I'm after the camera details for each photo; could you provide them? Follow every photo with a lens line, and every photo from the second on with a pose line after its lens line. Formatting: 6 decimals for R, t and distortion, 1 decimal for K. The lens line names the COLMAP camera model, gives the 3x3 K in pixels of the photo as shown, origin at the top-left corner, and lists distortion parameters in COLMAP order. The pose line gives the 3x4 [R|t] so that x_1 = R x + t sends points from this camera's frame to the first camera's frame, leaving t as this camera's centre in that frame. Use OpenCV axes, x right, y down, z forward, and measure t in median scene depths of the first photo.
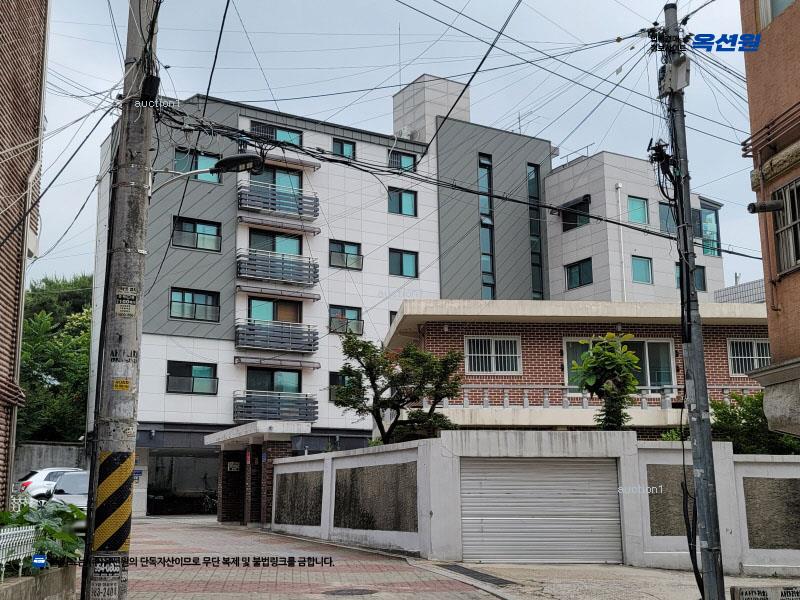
lens RADIAL K [[968.8, 0, 406.9], [0, 968.8, 319.0], [0, 0, 1]] dist [0.057687, 0.000000]
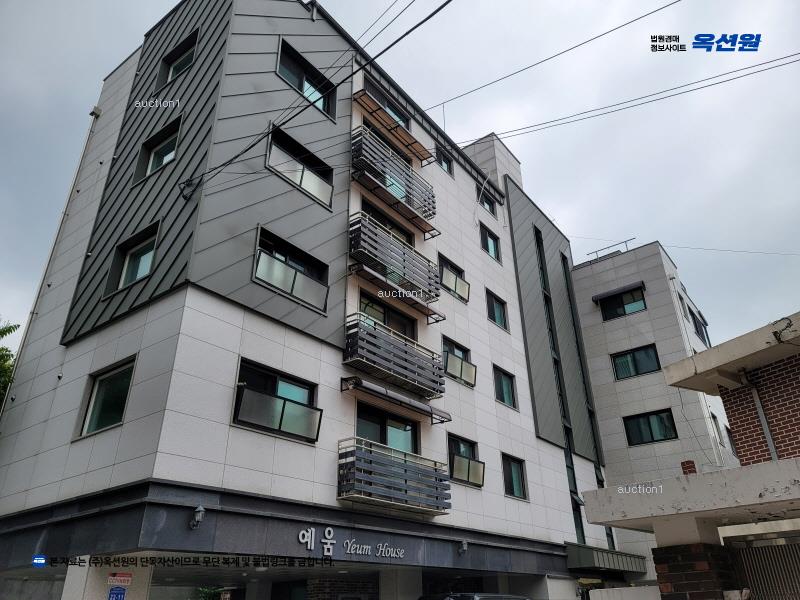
lens RADIAL K [[583.2, 0, 419.1], [0, 583.2, 296.4], [0, 0, 1]] dist [0.057918, -0.037794]
pose [[0.924183, 0.163530, 0.345171, -0.250598], [-0.048638, 0.946739, -0.318307, 0.095274], [-0.378839, 0.277385, 0.882915, 0.650791]]
